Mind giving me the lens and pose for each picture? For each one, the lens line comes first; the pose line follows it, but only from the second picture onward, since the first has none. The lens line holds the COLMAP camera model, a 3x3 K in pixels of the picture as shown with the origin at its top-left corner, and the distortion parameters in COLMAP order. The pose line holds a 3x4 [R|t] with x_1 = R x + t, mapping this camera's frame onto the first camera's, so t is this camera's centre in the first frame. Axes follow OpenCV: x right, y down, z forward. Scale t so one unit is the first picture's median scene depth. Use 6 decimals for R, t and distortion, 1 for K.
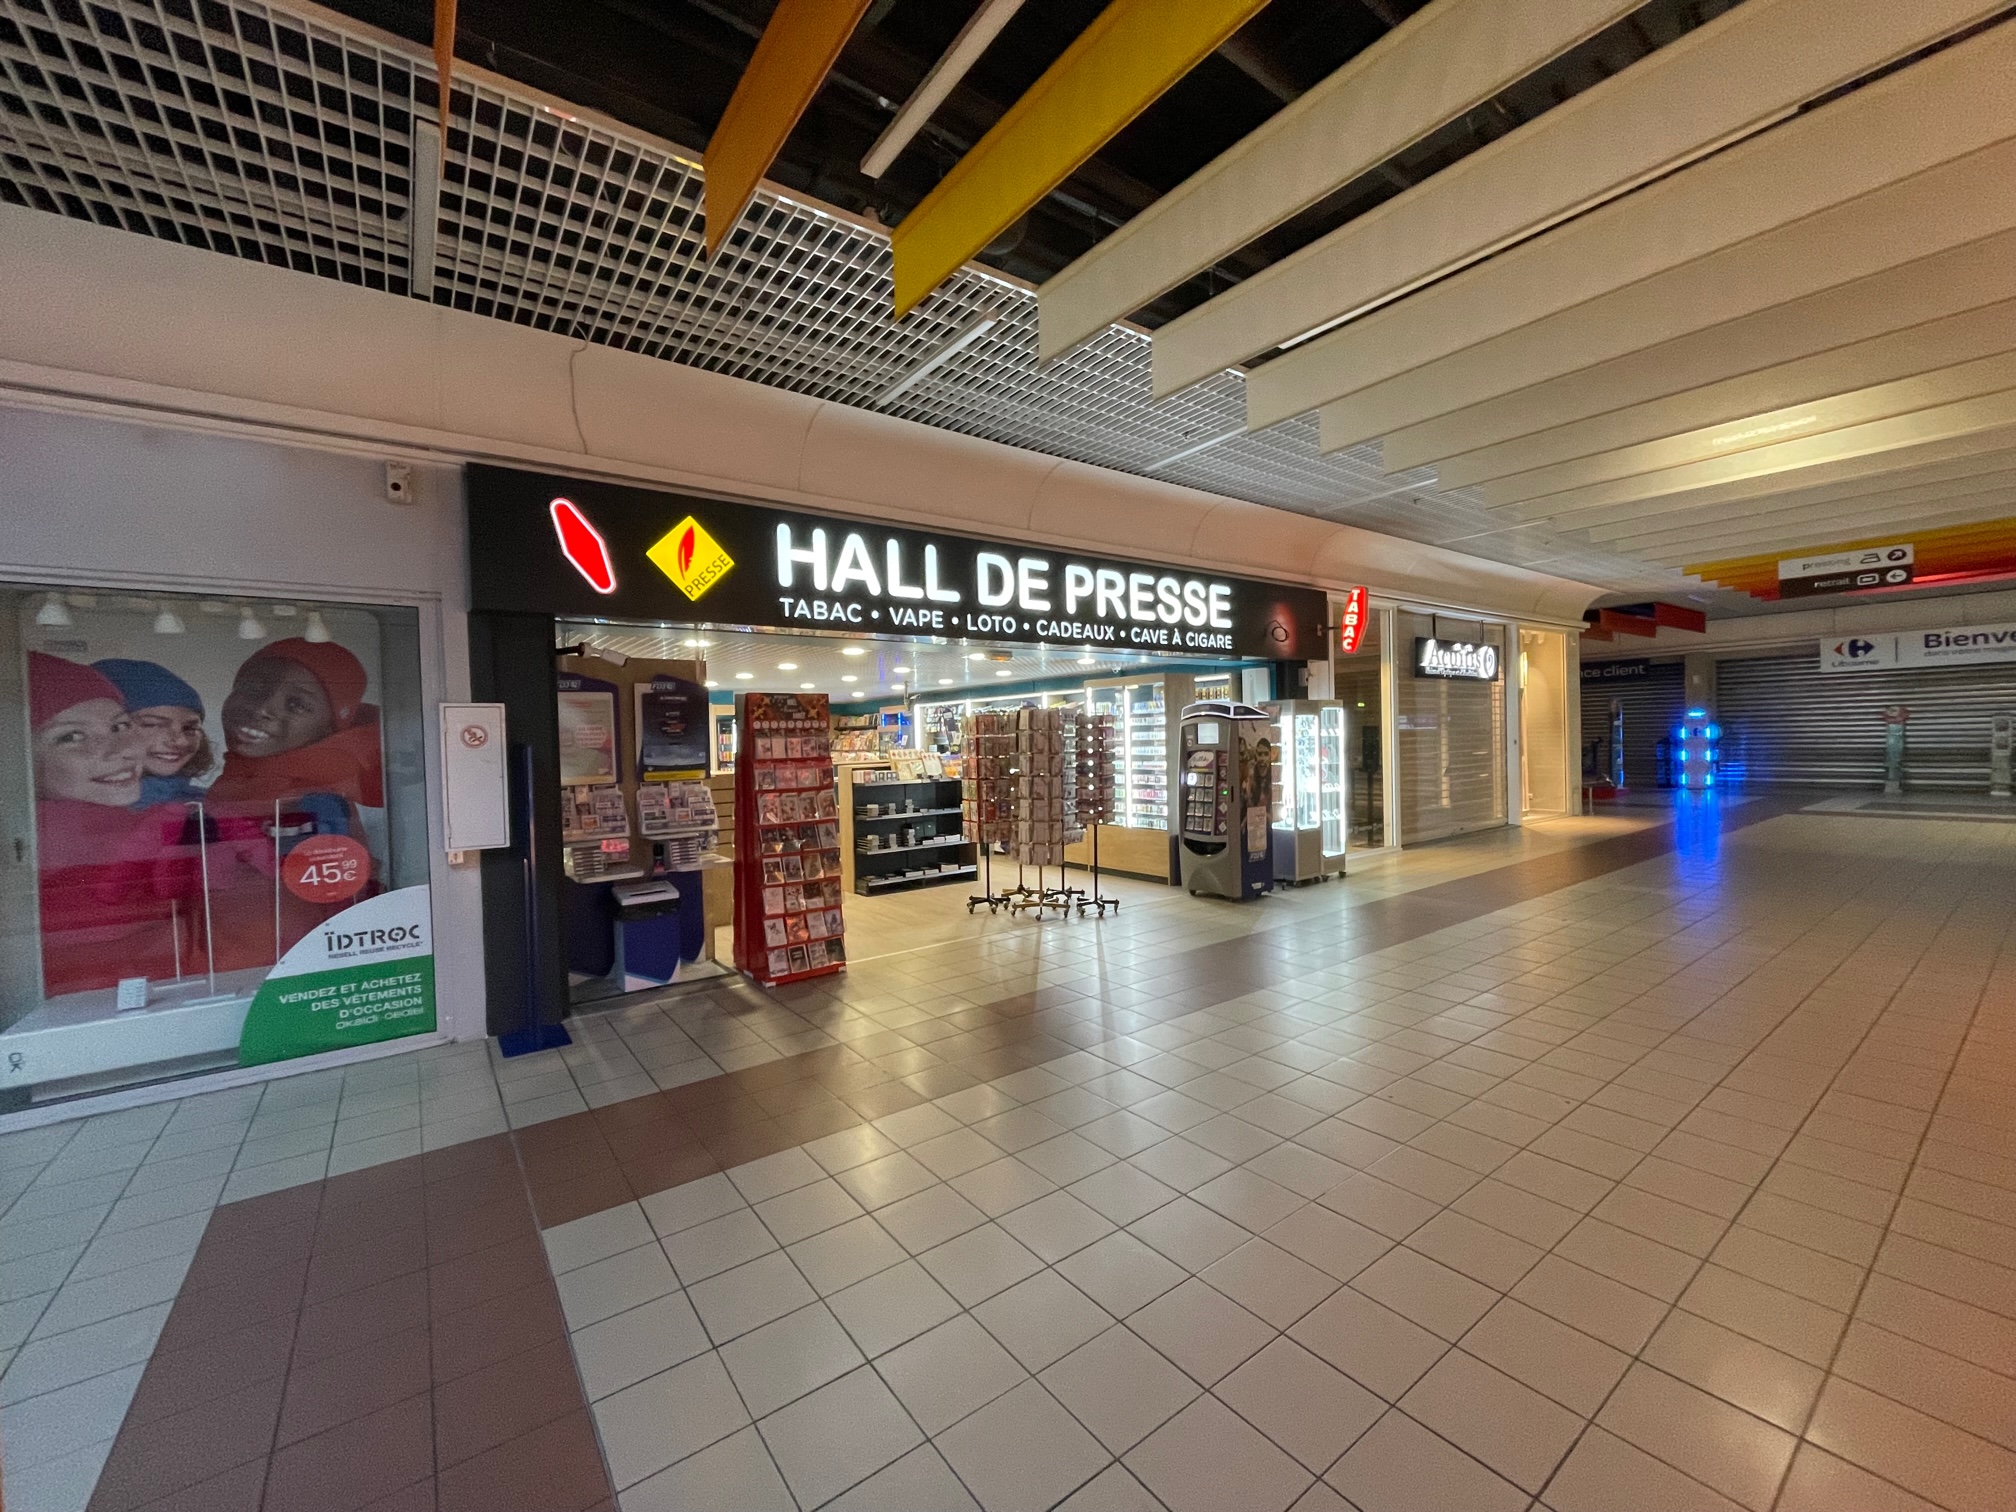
lens RADIAL K [[806.4, 0, 1007.2], [0, 806.4, 749.7], [0, 0, 1]] dist [-0.017904, -0.000012]
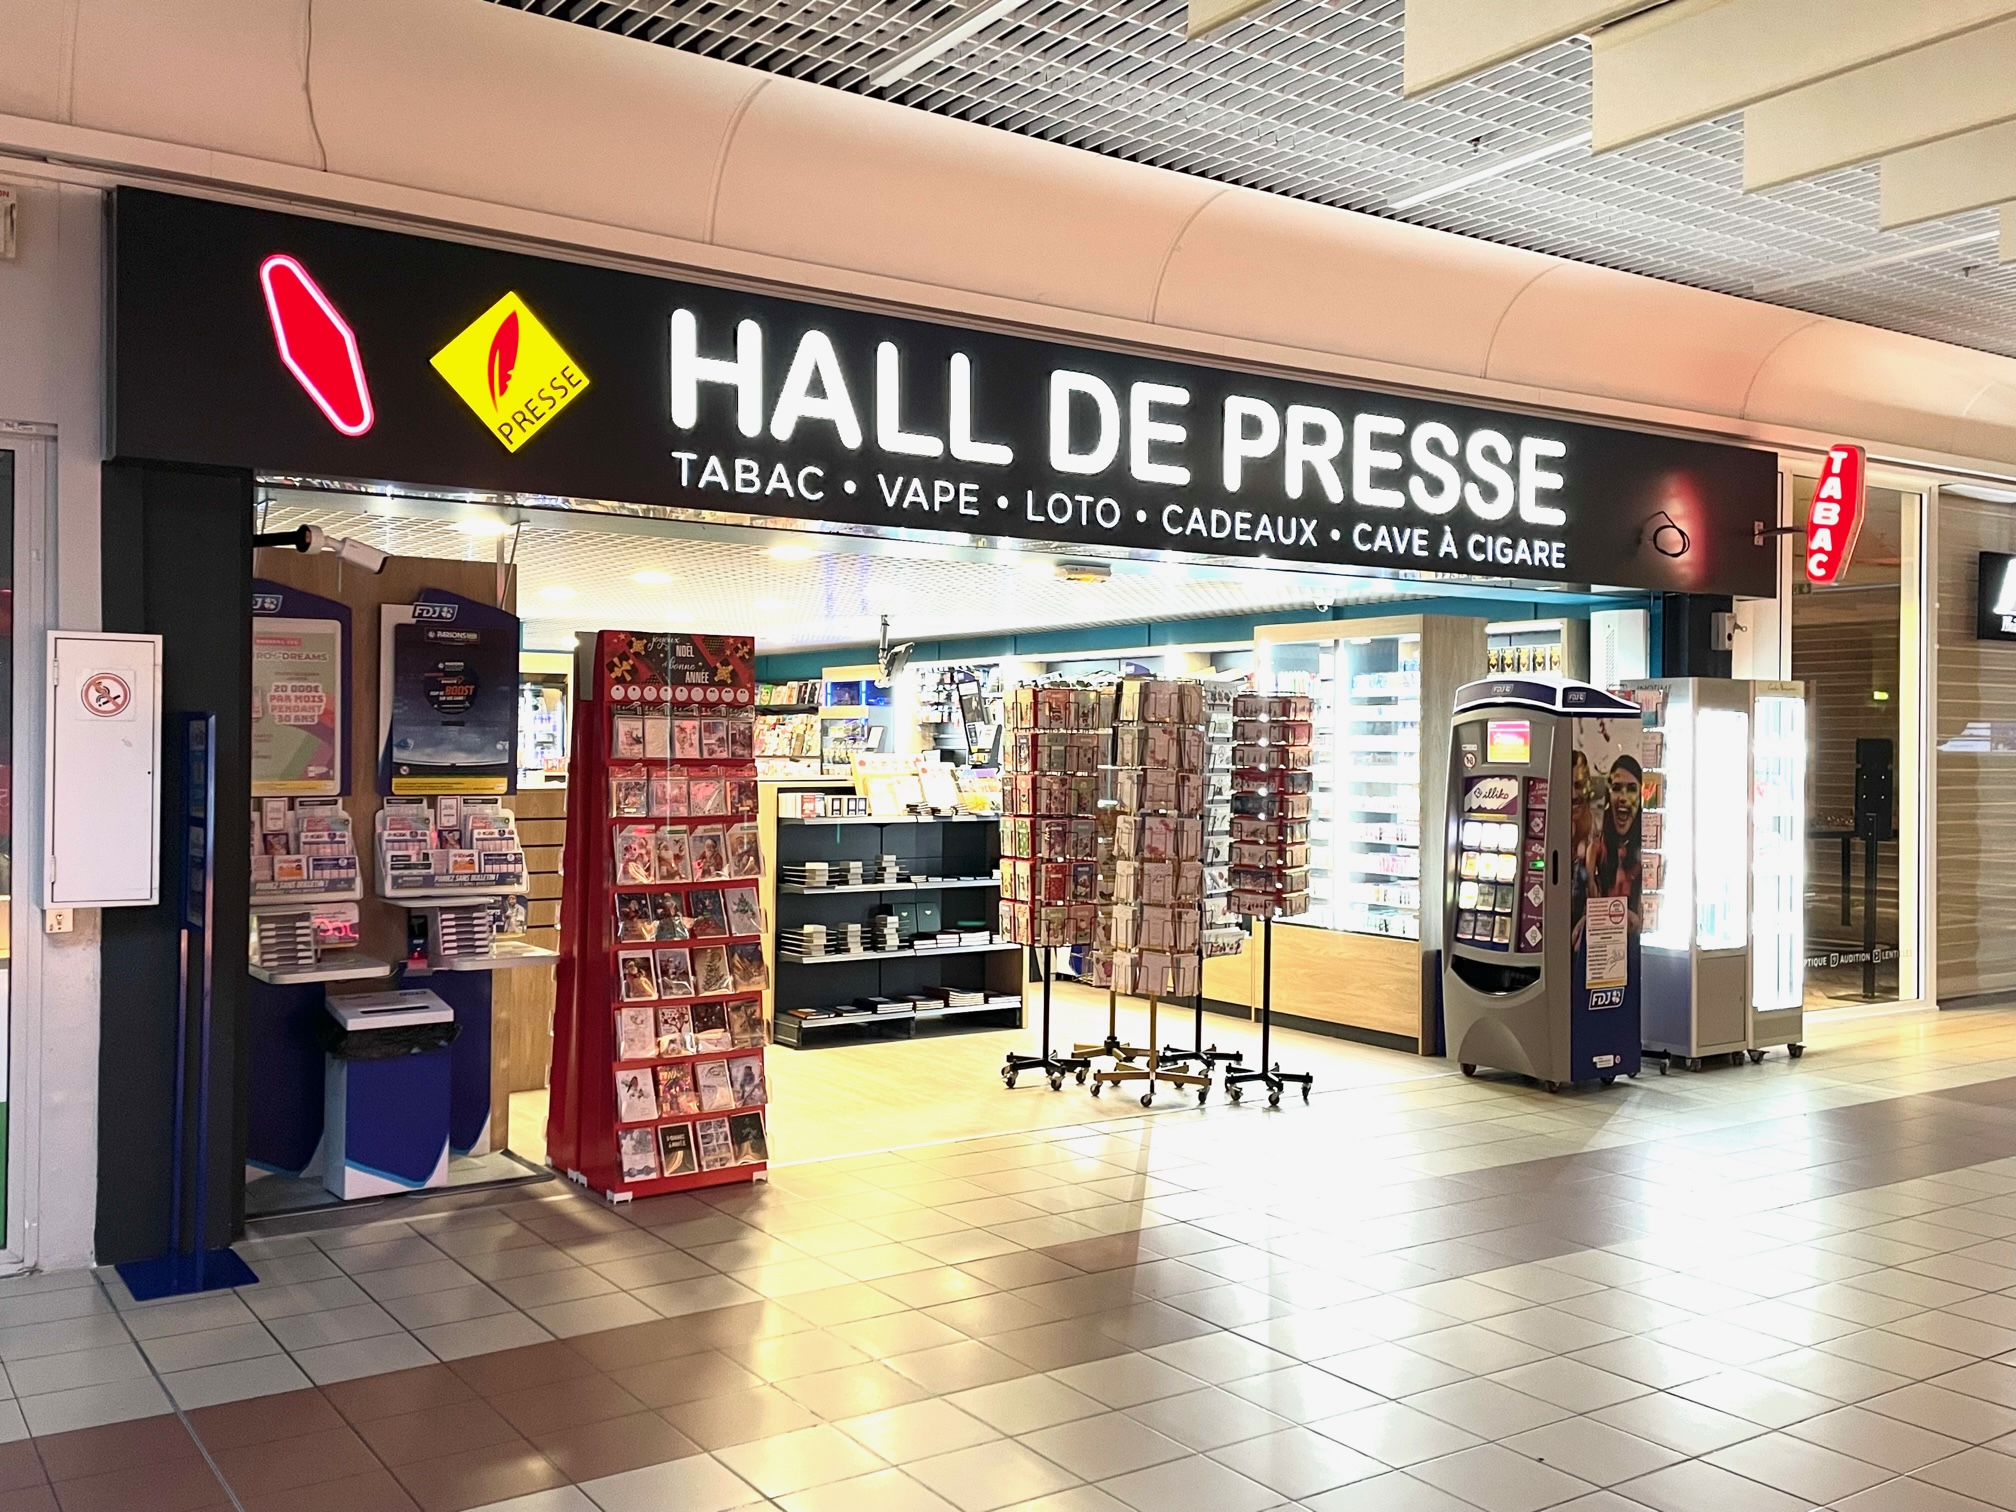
lens RADIAL K [[1794.8, 0, 990.2], [0, 1794.8, 721.4], [0, 0, 1]] dist [0.073247, -0.041026]
pose [[0.998098, 0.033930, -0.051478, -0.009627], [-0.035281, 0.999050, -0.025571, 0.008742], [0.050561, 0.027339, 0.998347, -0.142142]]
